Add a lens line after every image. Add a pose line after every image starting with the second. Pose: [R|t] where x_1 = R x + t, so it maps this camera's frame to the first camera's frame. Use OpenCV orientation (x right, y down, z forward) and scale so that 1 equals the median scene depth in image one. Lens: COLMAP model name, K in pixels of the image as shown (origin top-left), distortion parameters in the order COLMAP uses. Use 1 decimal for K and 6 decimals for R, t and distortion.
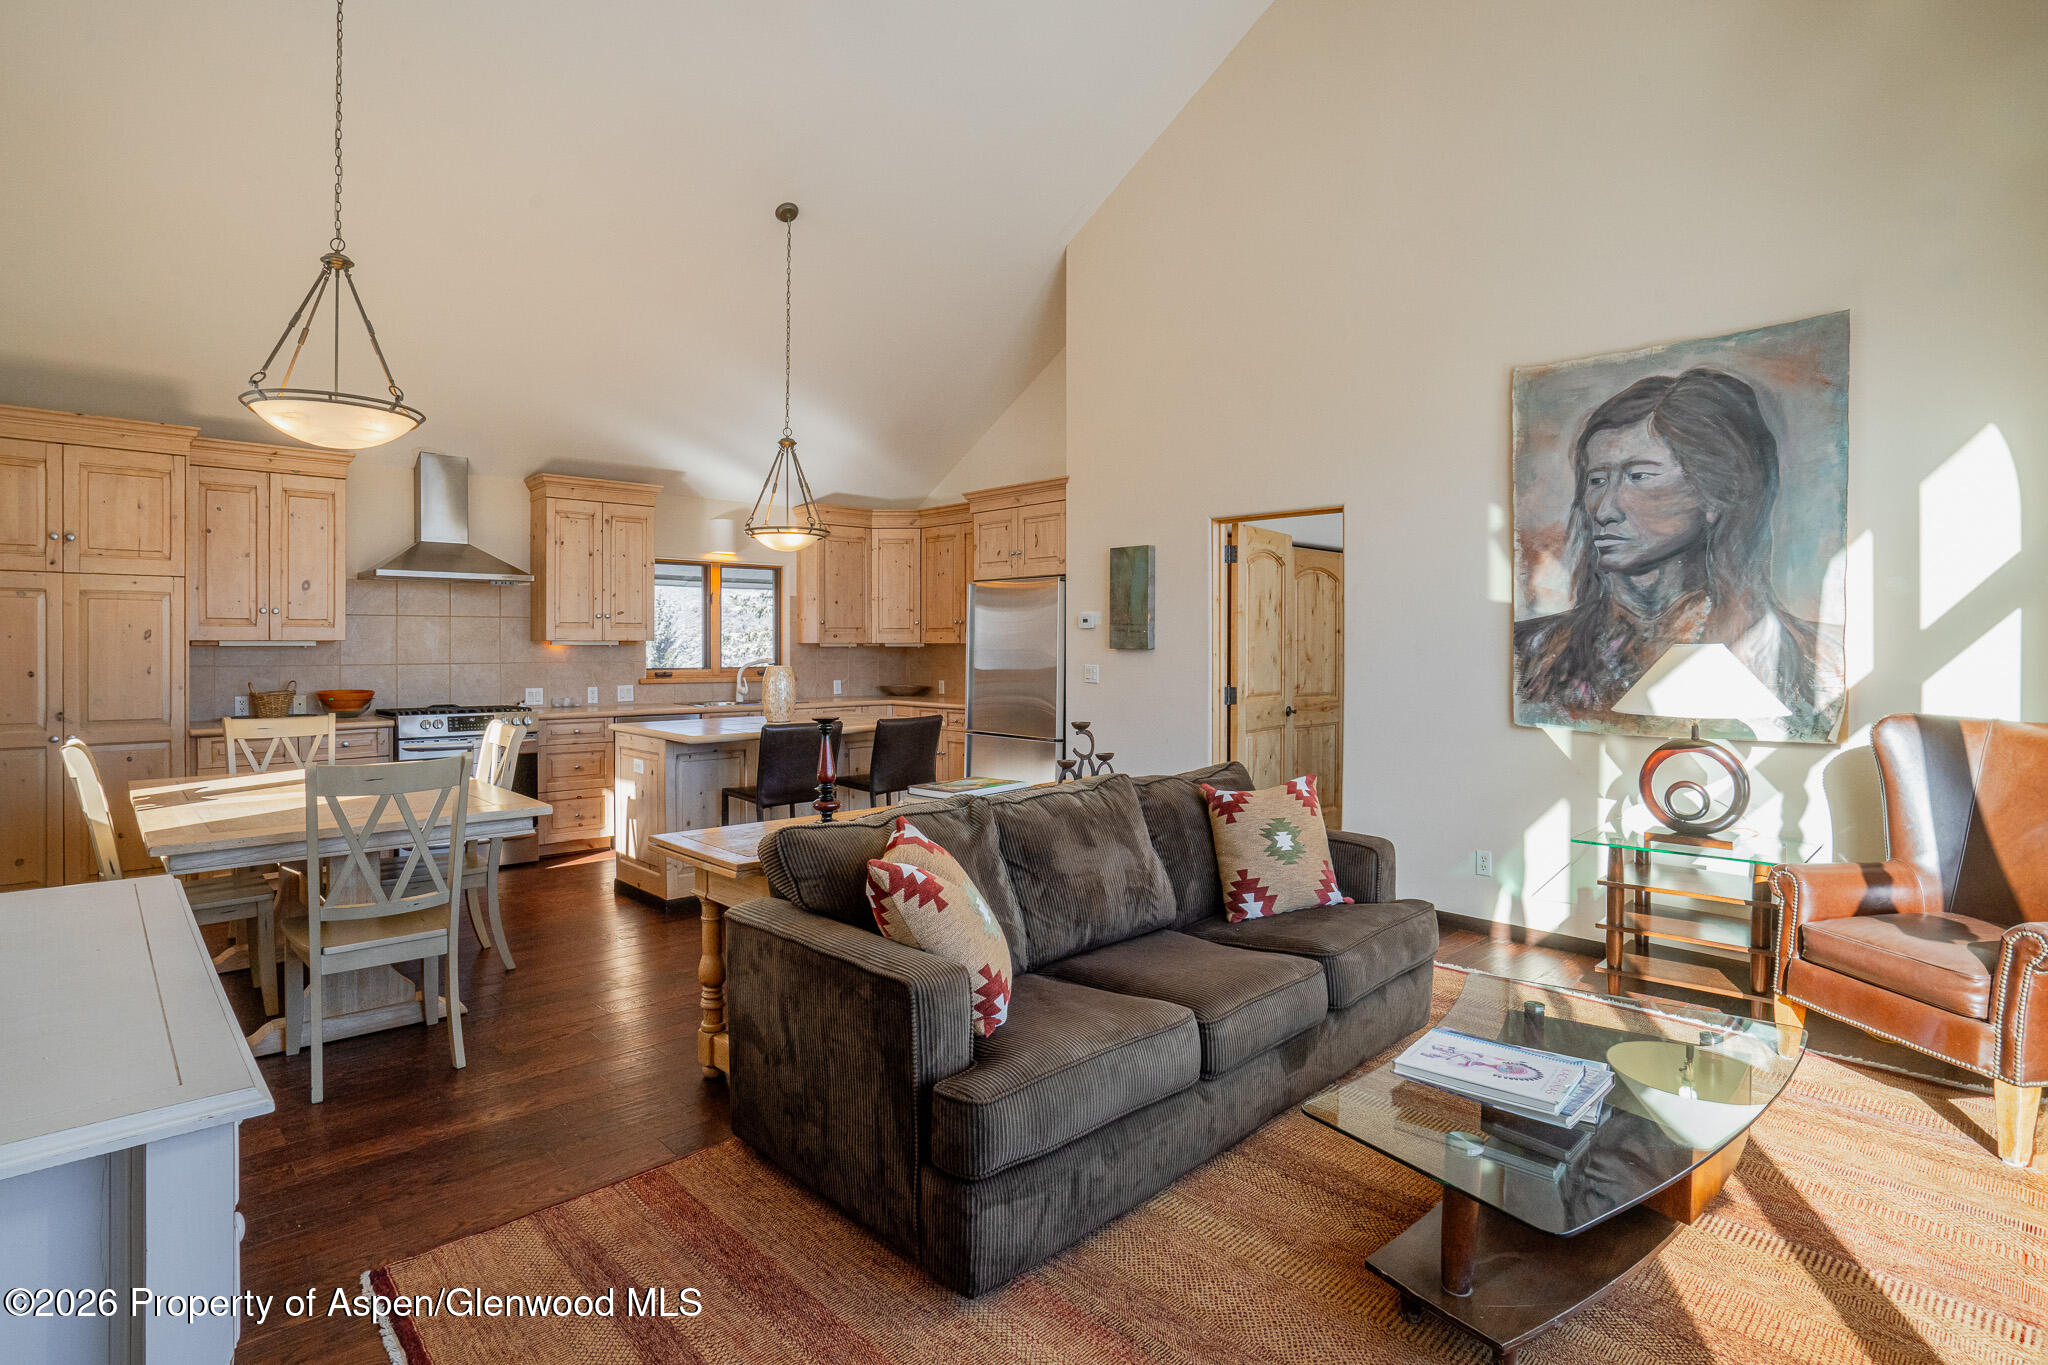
lens RADIAL K [[1050.3, 0, 1020.0], [0, 1050.3, 651.6], [0, 0, 1]] dist [-0.036265, 0.021252]
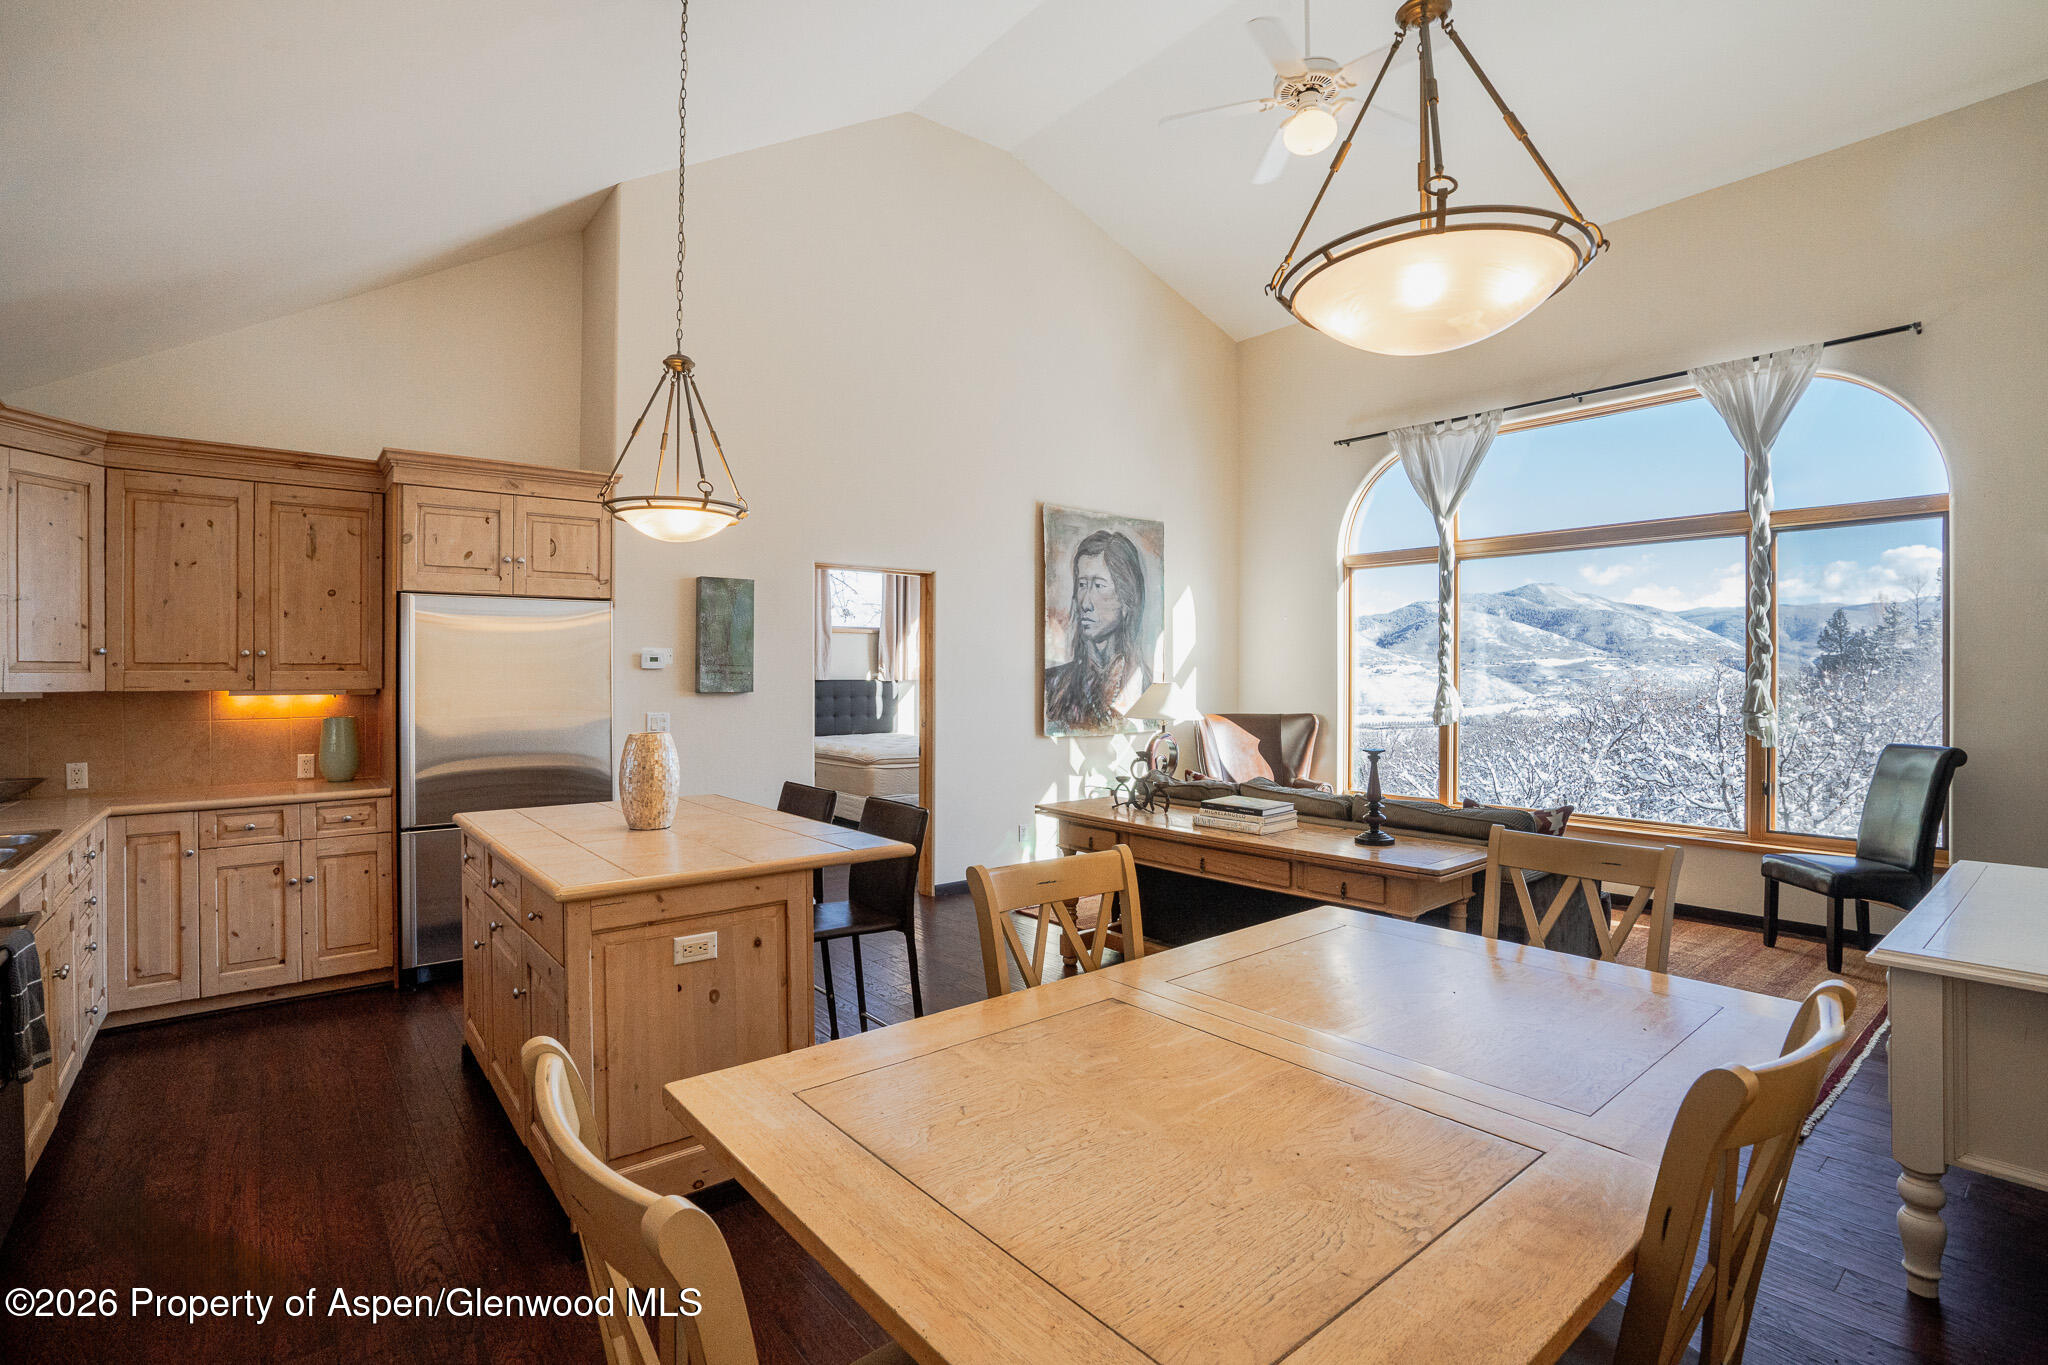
lens RADIAL K [[957.2, 0, 1056.1], [0, 957.2, 678.2], [0, 0, 1]] dist [-0.071211, 0.035589]
pose [[0.044783, -0.006046, 0.998978, -0.955855], [0.009545, 0.999939, 0.005624, -0.022863], [-0.998951, 0.009283, 0.044838, 0.949334]]
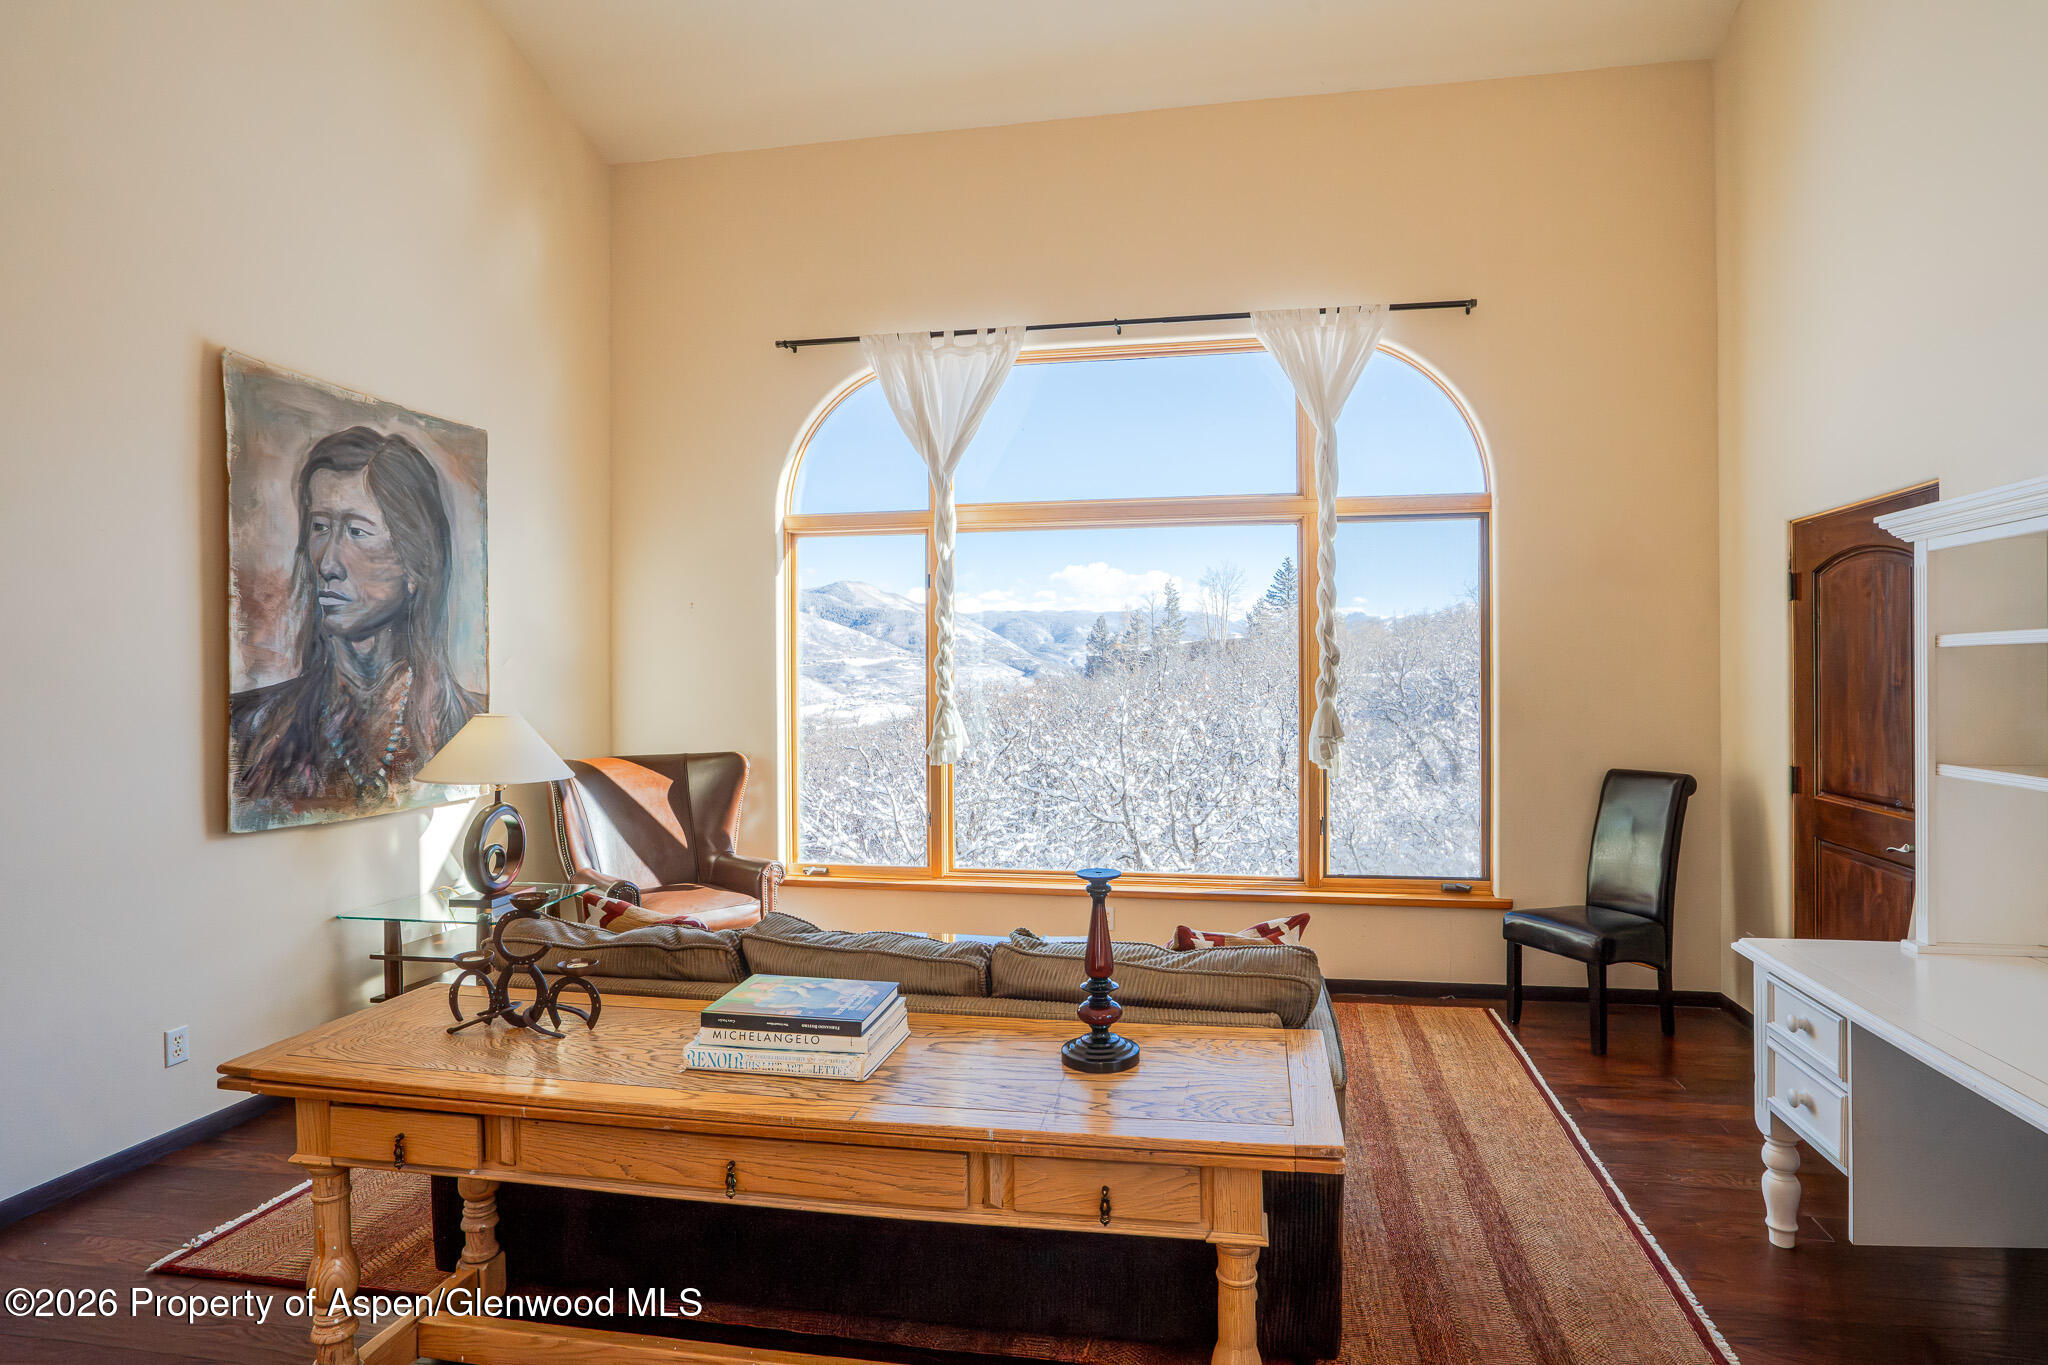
lens RADIAL K [[1060.1, 0, 1074.3], [0, 1060.1, 679.8], [0, 0, 1]] dist [-0.043188, 0.020110]
pose [[-0.595914, -0.004066, 0.803038, -0.482841], [0.011730, 0.999836, 0.013767, -0.042745], [-0.802962, 0.017624, -0.595769, 0.987923]]
